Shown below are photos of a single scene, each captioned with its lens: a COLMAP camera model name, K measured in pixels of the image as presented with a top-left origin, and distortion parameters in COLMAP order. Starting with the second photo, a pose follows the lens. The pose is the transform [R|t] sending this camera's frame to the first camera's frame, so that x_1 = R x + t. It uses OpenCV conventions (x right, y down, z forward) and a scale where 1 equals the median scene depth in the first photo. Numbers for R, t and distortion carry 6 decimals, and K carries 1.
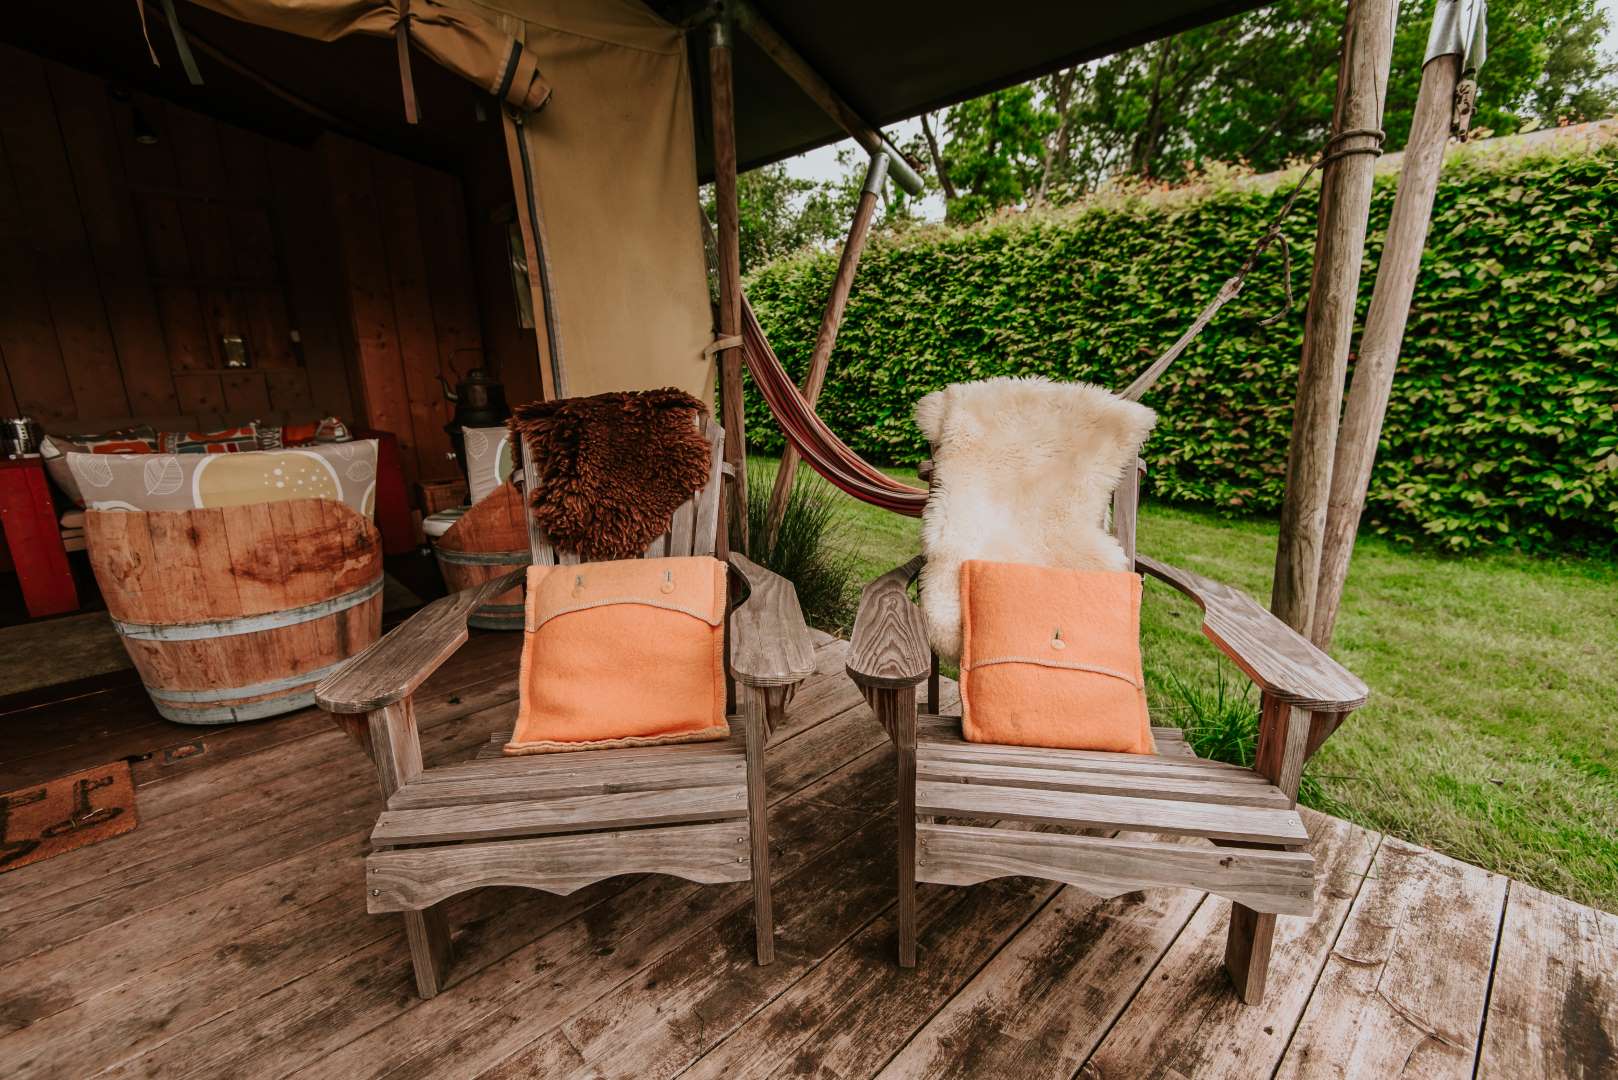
lens RADIAL K [[733.7, 0, 809.0], [0, 733.7, 540.0], [0, 0, 1]] dist [0.013504, -0.011280]
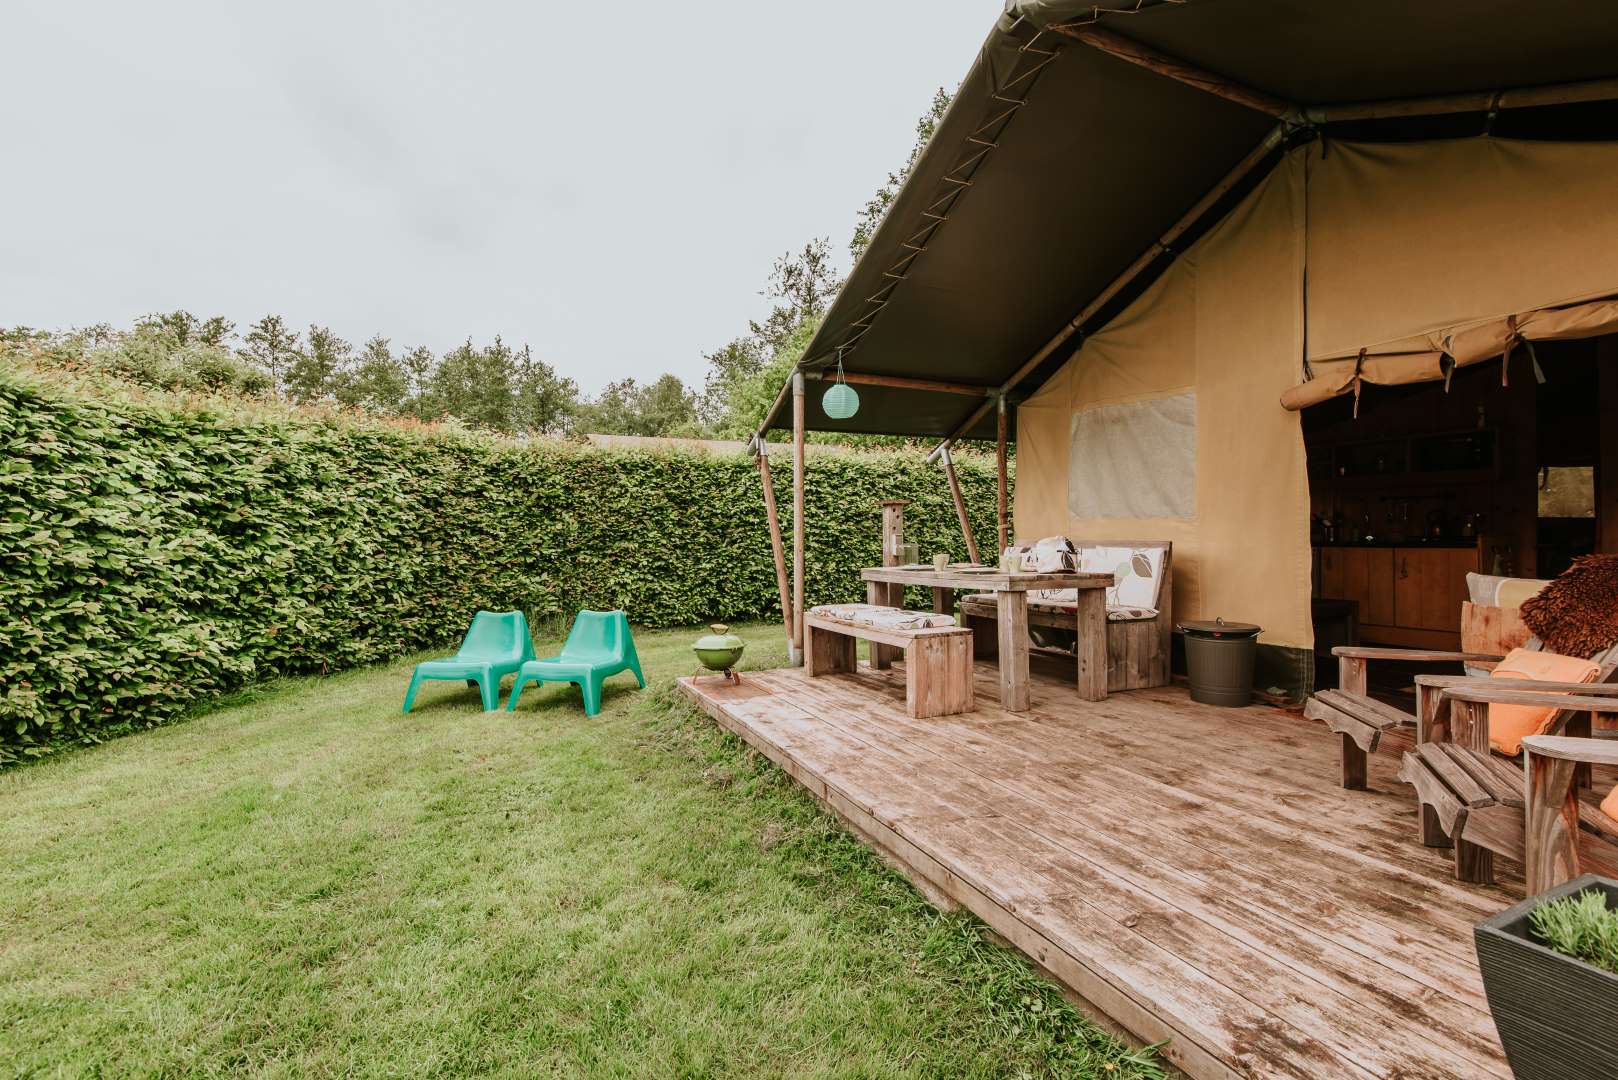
lens RADIAL K [[731.4, 0, 809.0], [0, 731.4, 540.0], [0, 0, 1]] dist [0.043099, -0.031066]
pose [[-0.328316, 0.024549, -0.944249, 0.531102], [-0.219221, 0.970386, 0.101452, -0.006091], [0.918777, 0.240307, -0.313212, -0.007652]]
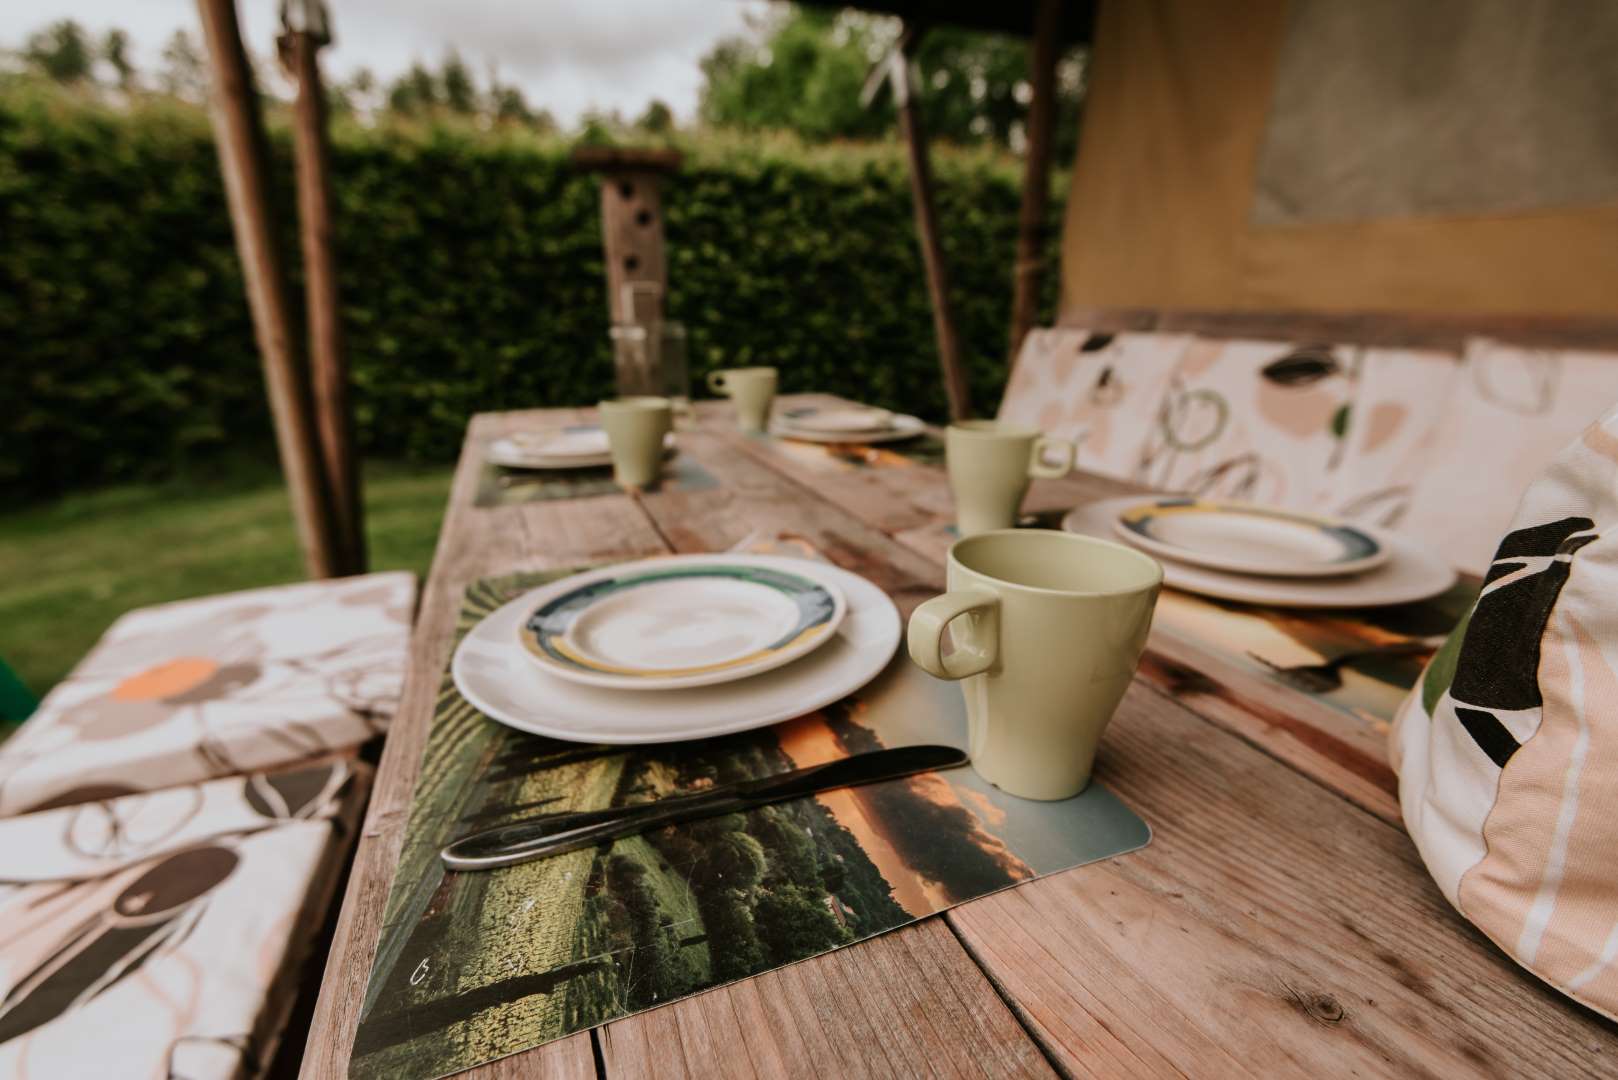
lens RADIAL K [[731.4, 0, 809.0], [0, 731.4, 540.0], [0, 0, 1]] dist [0.043099, -0.031066]
pose [[-0.363733, 0.302380, -0.881059, -0.295028], [-0.218087, 0.891914, 0.396140, 0.026366], [0.905614, 0.336237, -0.258474, -0.051410]]
